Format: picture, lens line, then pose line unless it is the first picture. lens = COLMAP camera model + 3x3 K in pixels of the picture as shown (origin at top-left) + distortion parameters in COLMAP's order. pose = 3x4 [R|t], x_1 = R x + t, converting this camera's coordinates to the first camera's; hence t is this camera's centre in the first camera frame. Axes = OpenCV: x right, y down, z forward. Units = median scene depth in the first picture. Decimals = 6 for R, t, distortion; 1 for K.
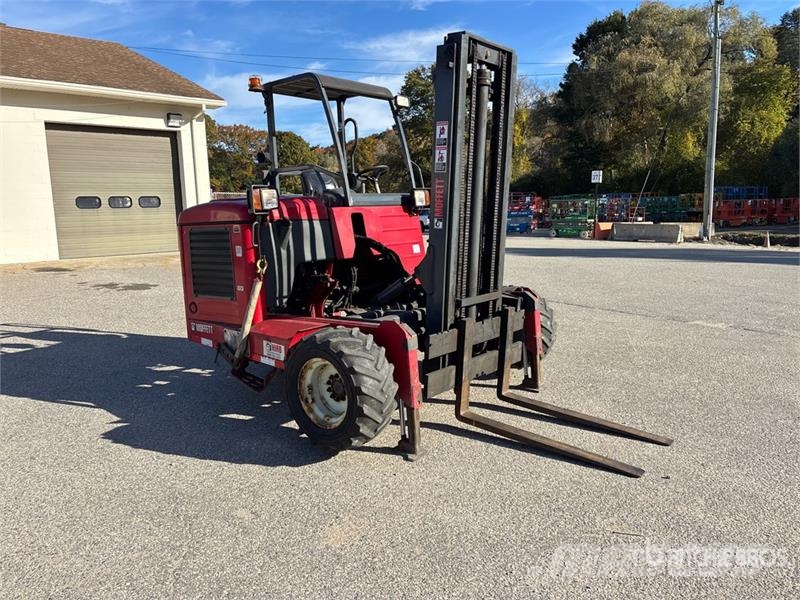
lens RADIAL K [[602.2, 0, 389.0], [0, 602.2, 300.9], [0, 0, 1]] dist [0.052059, -0.057810]
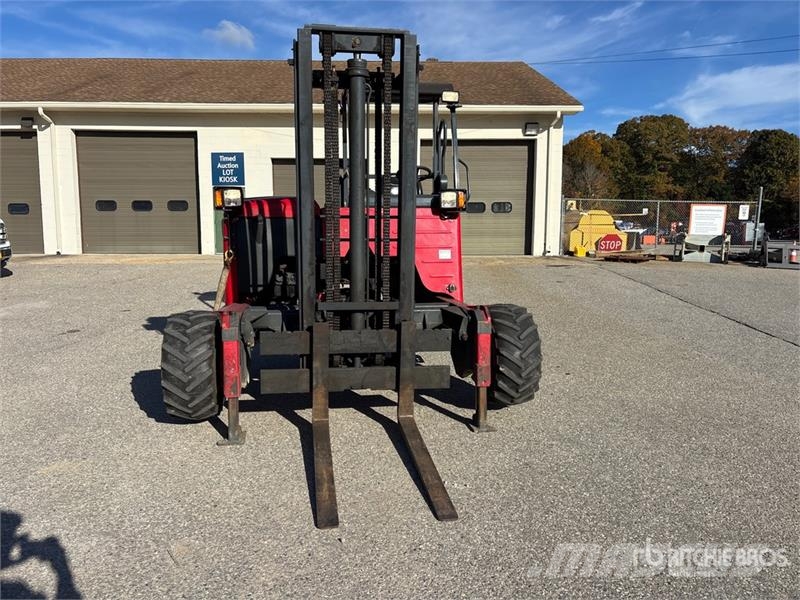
lens RADIAL K [[602.2, 0, 389.0], [0, 602.2, 300.9], [0, 0, 1]] dist [0.052059, -0.057810]
pose [[0.745249, 0.115401, -0.656724, 0.678957], [-0.123625, 0.991747, 0.033982, -0.041949], [0.655225, 0.055863, 0.753365, 0.285021]]
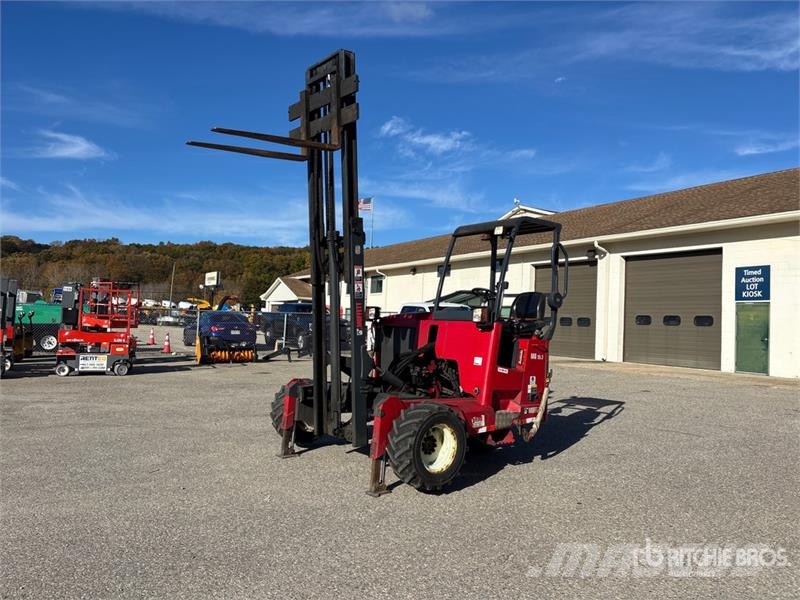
lens RADIAL K [[605.1, 0, 399.2], [0, 605.1, 285.2], [0, 0, 1]] dist [0.025310, 0.000937]
pose [[-0.208884, -0.039047, -0.977161, 1.294164], [-0.178260, 0.983983, -0.001213, -0.221710], [0.961556, 0.173936, -0.212499, 1.206495]]
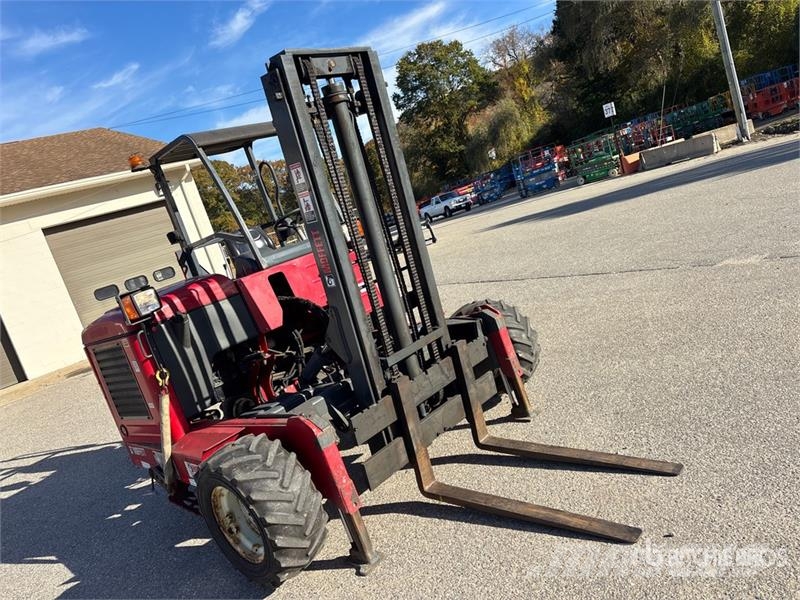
lens RADIAL K [[602.0, 0, 389.8], [0, 602.0, 314.6], [0, 0, 1]] dist [0.028216, -0.009717]
pose [[0.957743, -0.268396, -0.103399, 0.183666], [0.271636, 0.962225, 0.018378, -0.060686], [0.094560, -0.045688, 0.994470, 0.144325]]
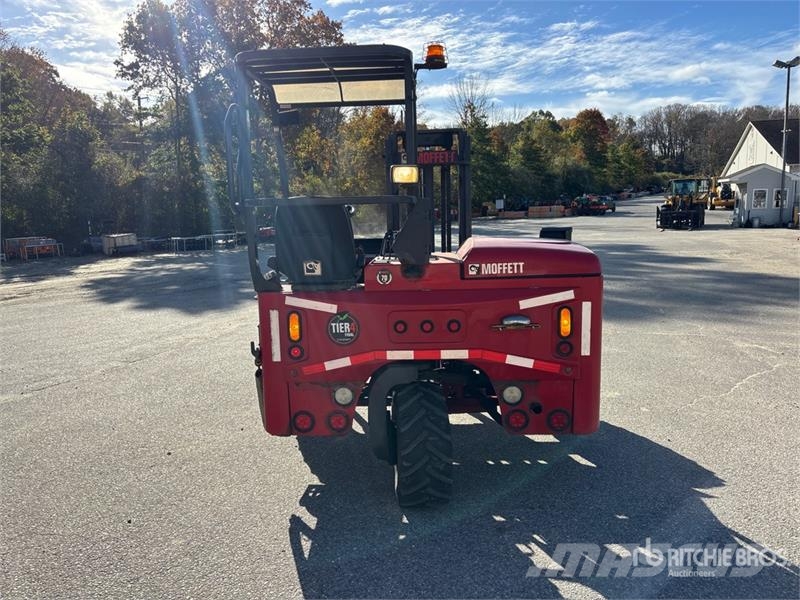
lens RADIAL K [[604.4, 0, 399.1], [0, 604.4, 290.4], [0, 0, 1]] dist [0.096128, -0.113994]
pose [[-0.597242, -0.041745, 0.800974, -0.763525], [0.166416, 0.970463, 0.174666, -0.264002], [-0.784606, 0.237613, -0.572654, 1.547478]]
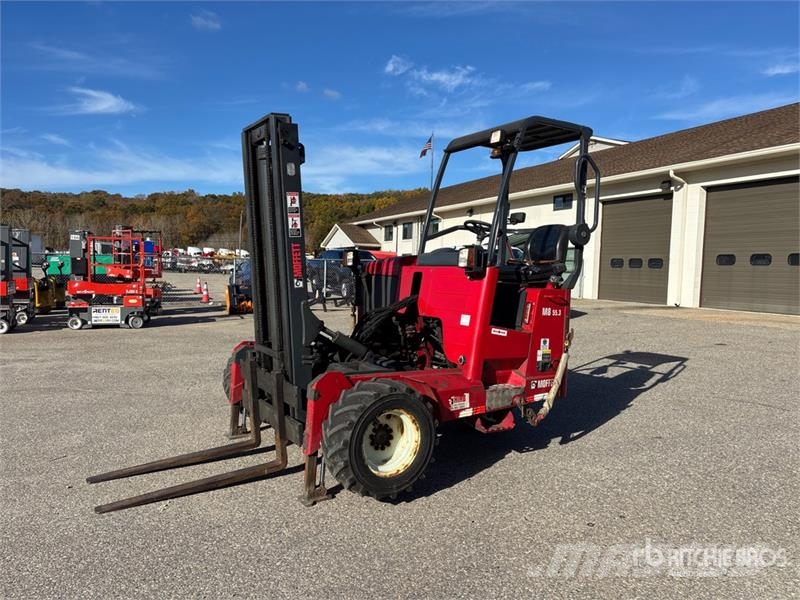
lens RADIAL K [[602.6, 0, 400.0], [0, 602.6, 300.0], [0, 0, 1]] dist [0.050986, -0.051718]
pose [[-0.320981, 0.075952, -0.944035, 0.935004], [-0.153776, 0.979373, 0.131080, -0.232450], [0.934518, 0.187244, -0.302680, 1.302874]]
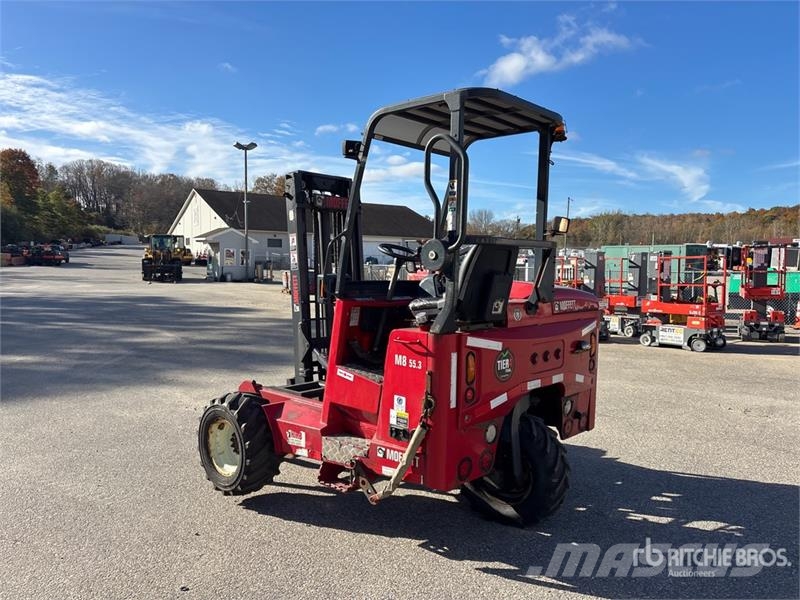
lens RADIAL K [[605.1, 0, 399.2], [0, 605.1, 285.2], [0, 0, 1]] dist [0.025310, 0.000937]
pose [[-0.998431, 0.024630, 0.050284, -0.069235], [0.033094, 0.983986, 0.175146, -0.336244], [-0.045165, 0.176535, -0.983258, 1.916154]]
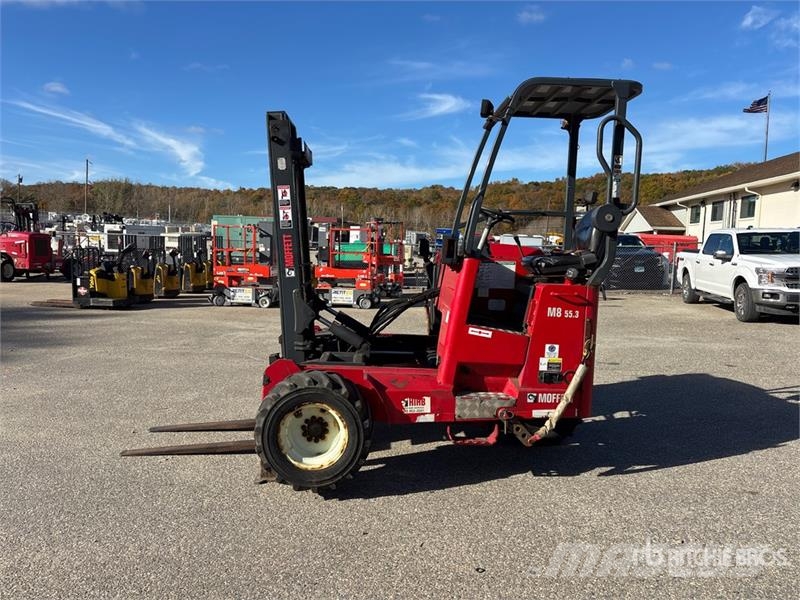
lens RADIAL K [[600.1, 0, 391.9], [0, 600.1, 300.0], [0, 0, 1]] dist [0.067839, -0.085377]
pose [[-0.756139, 0.074039, -0.650210, 0.636115], [-0.095105, 0.970598, 0.221121, -0.294284], [0.647464, 0.229037, -0.726865, 1.664021]]
